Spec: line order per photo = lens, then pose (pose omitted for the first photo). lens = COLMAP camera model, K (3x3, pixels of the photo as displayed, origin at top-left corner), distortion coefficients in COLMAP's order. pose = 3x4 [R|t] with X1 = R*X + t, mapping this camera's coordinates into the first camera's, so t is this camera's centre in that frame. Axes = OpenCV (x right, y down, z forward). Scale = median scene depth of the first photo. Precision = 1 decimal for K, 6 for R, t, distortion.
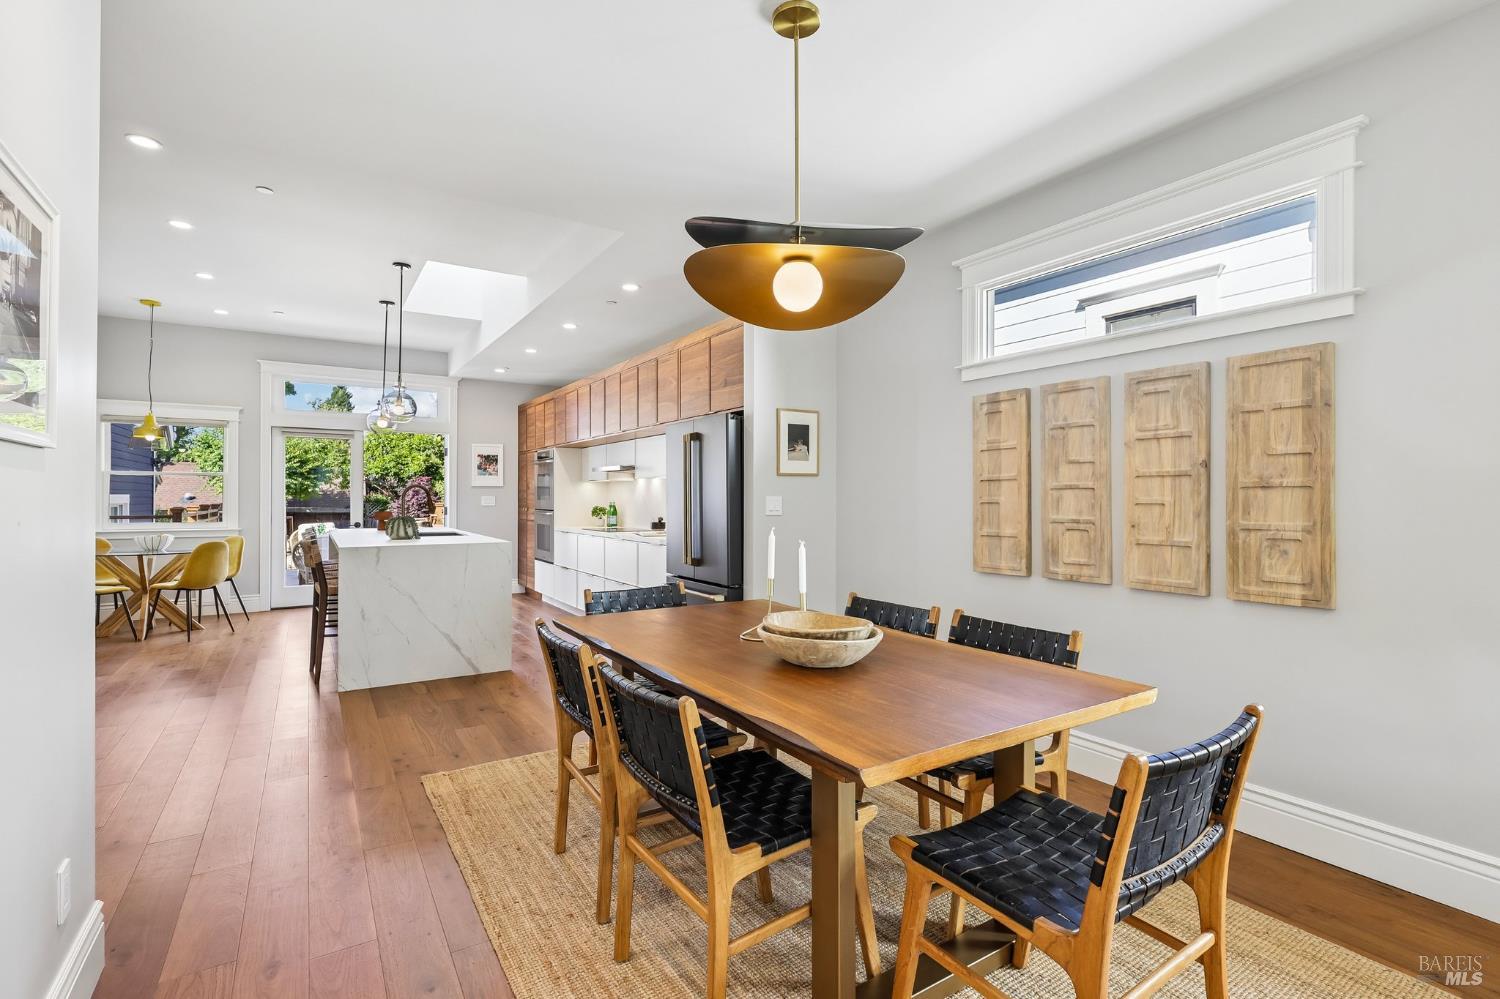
lens RADIAL K [[704.3, 0, 740.8], [0, 704.3, 497.3], [0, 0, 1]] dist [0.008442, 0.000747]
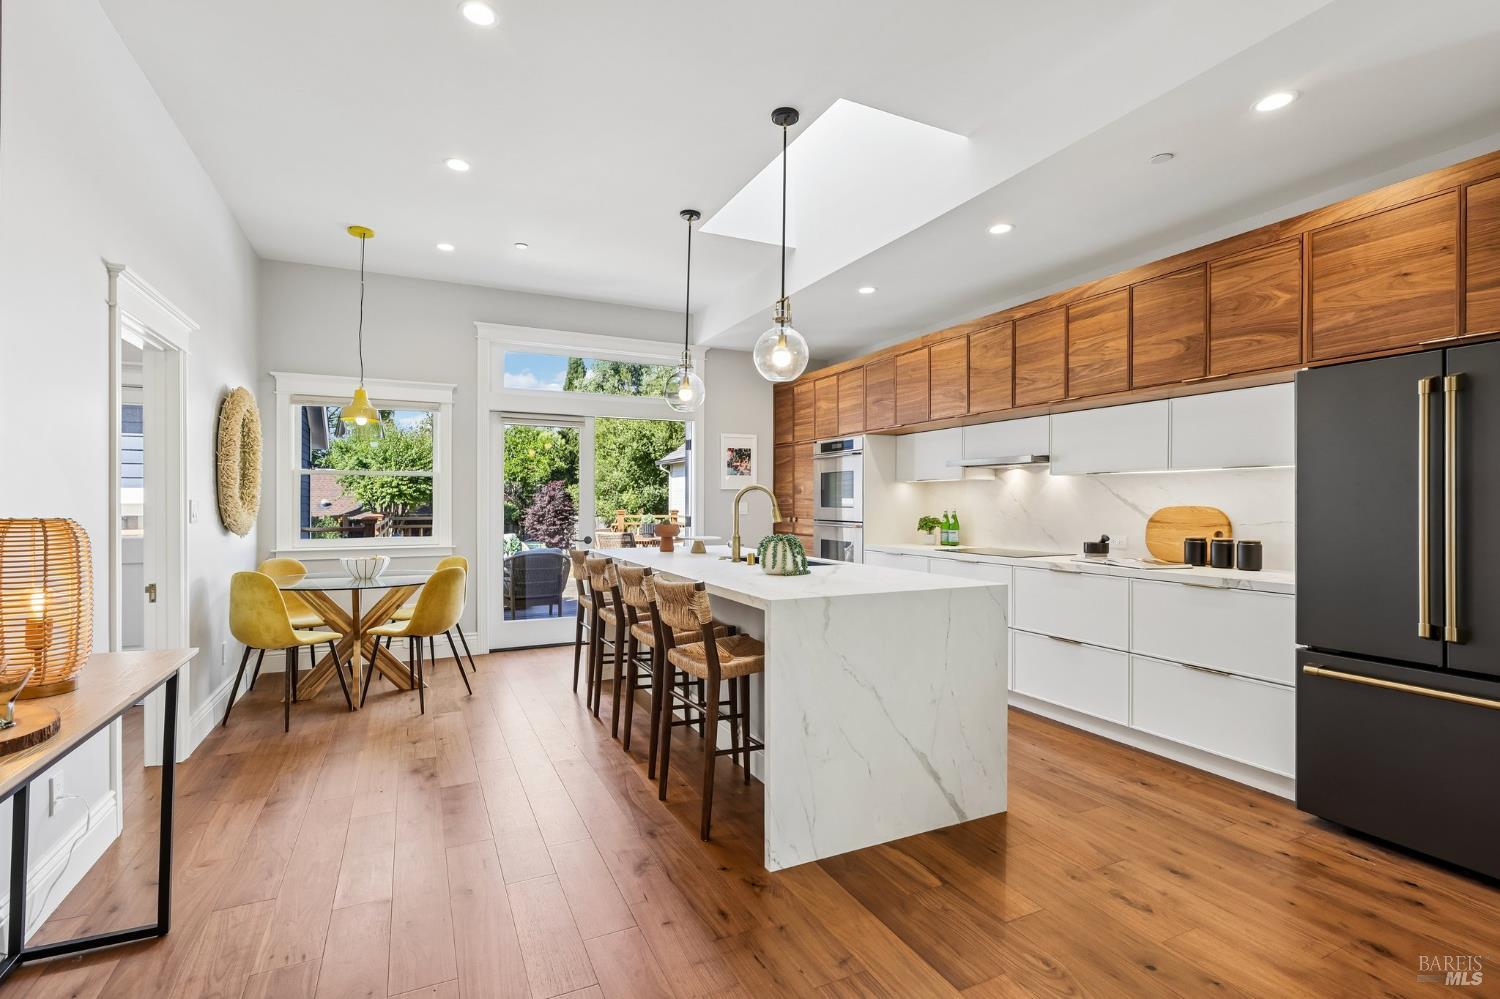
lens RADIAL K [[704.3, 0, 752.6], [0, 704.3, 507.5], [0, 0, 1]] dist [0.008442, 0.000747]
pose [[0.994949, -0.000218, -0.100381, -0.312088], [0.000908, 0.999976, 0.006831, -0.001172], [0.100377, -0.006888, 0.994926, 0.279127]]
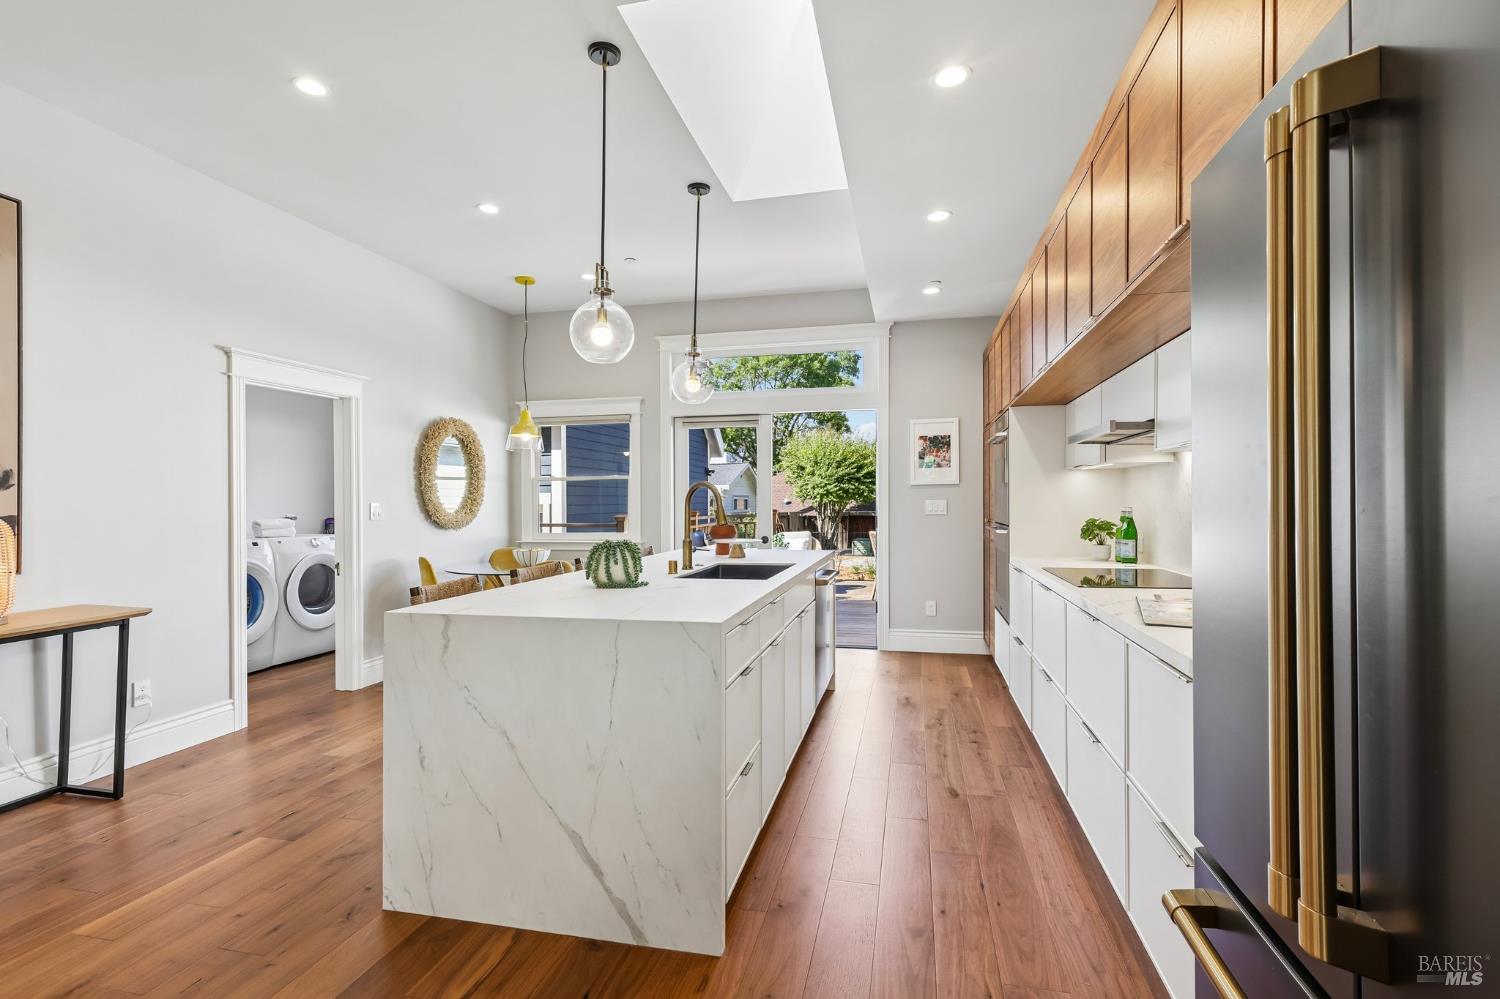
lens RADIAL K [[704.3, 0, 746.3], [0, 704.3, 502.5], [0, 0, 1]] dist [0.008442, 0.000747]
pose [[0.707522, -0.006239, -0.706664, -0.029094], [0.009397, 0.999956, 0.000579, -0.001279], [0.706629, -0.007050, 0.707549, 0.491064]]
